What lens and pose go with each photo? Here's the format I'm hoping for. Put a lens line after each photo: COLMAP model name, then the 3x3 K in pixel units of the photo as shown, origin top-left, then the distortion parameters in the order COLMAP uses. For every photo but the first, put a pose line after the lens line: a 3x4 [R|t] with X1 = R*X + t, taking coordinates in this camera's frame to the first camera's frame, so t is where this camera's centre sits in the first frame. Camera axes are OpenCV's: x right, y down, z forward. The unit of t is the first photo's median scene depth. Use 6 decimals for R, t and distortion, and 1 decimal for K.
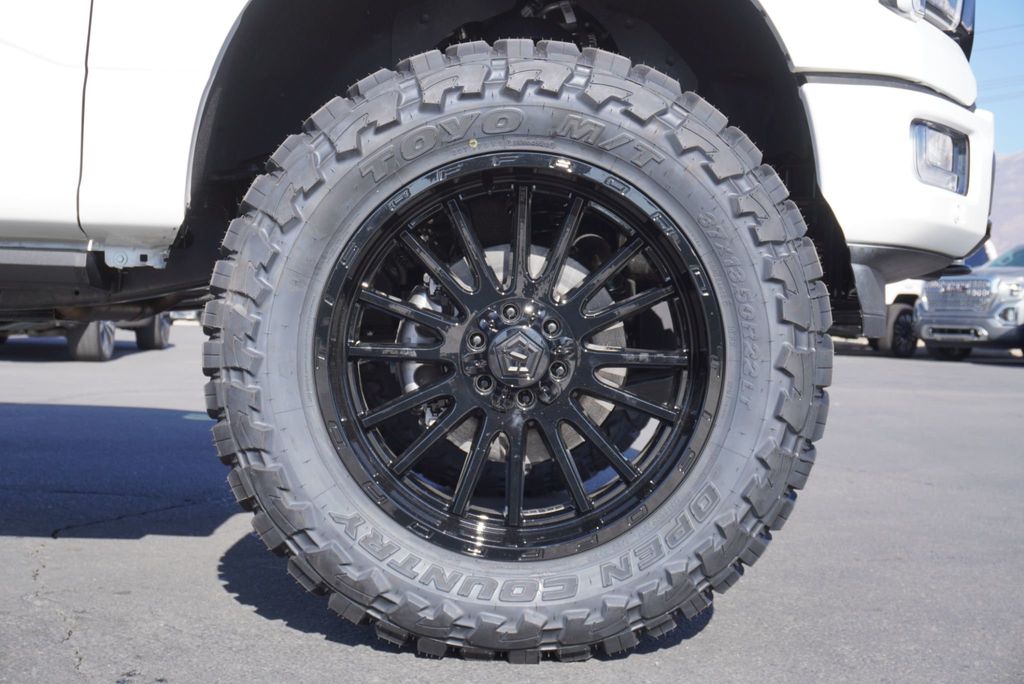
lens RADIAL K [[1295.5, 0, 512.0], [0, 1295.5, 342.0], [0, 0, 1]] dist [-0.012695, -0.010754]
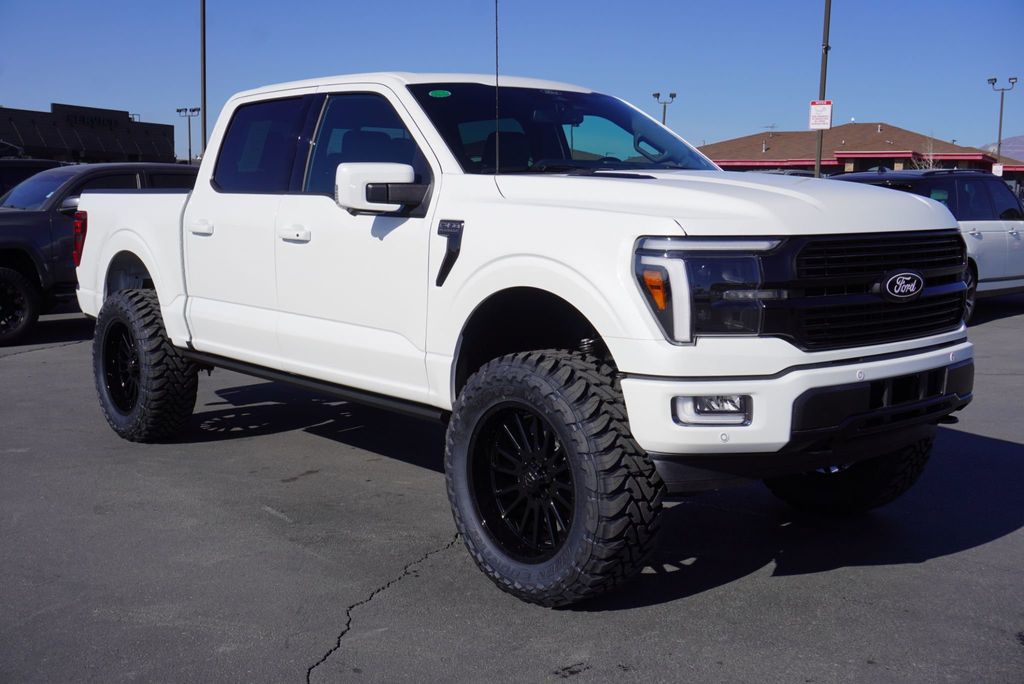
lens RADIAL K [[1127.6, 0, 512.0], [0, 1127.6, 342.0], [0, 0, 1]] dist [0.071156, -0.000764]
pose [[0.650565, 0.066131, -0.756566, 1.646679], [0.010634, 0.995311, 0.096143, -0.473774], [0.759376, -0.070592, 0.646811, -0.410087]]
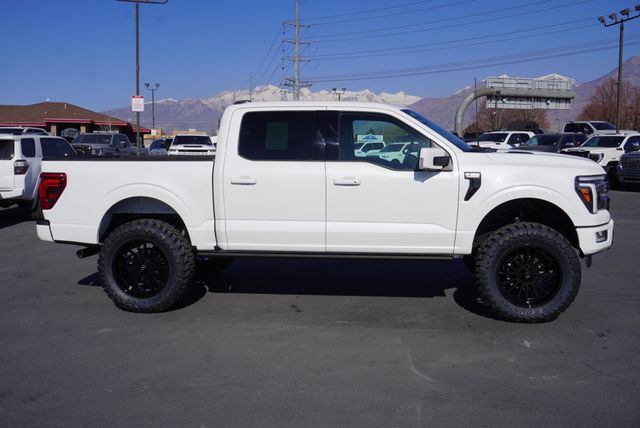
lens RADIAL K [[657.3, 0, 320.0], [0, 657.3, 214.0], [0, 0, 1]] dist [0.022859, 0.038321]
pose [[0.990945, -0.023523, -0.132190, -0.574113], [0.035979, 0.995049, 0.092644, -0.625234], [0.129356, -0.096561, 0.986885, -2.279299]]
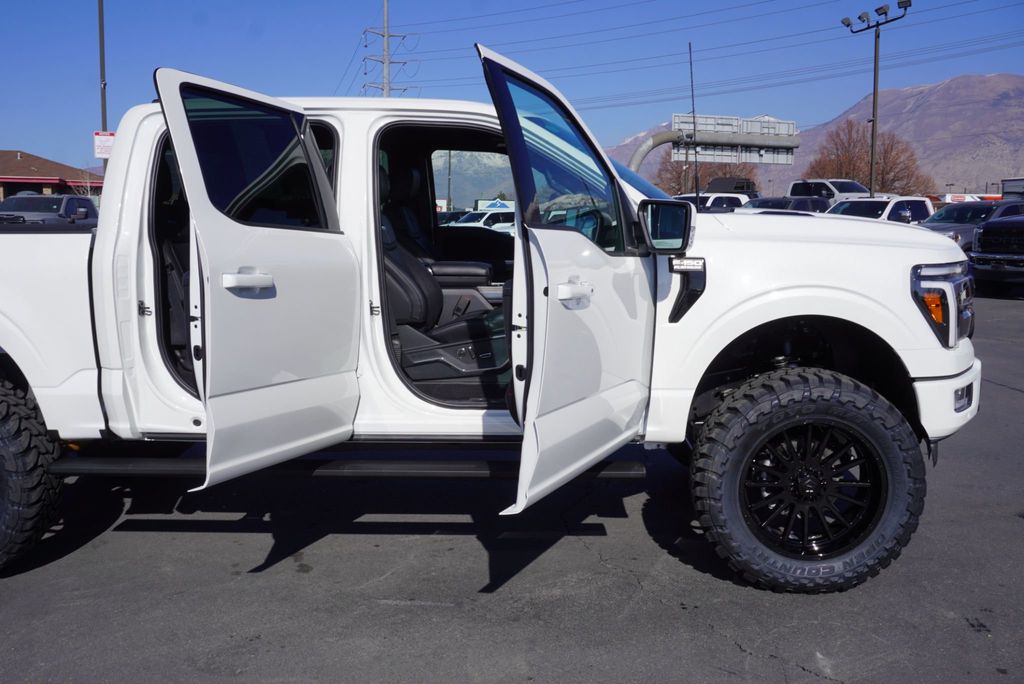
lens RADIAL K [[965.2, 0, 512.0], [0, 965.2, 342.0], [0, 0, 1]] dist [0.007768, 0.005029]
pose [[0.998423, -0.031397, -0.046527, -0.540484], [0.036716, 0.992302, 0.118272, -0.581406], [0.042455, -0.119794, 0.991891, -1.067585]]
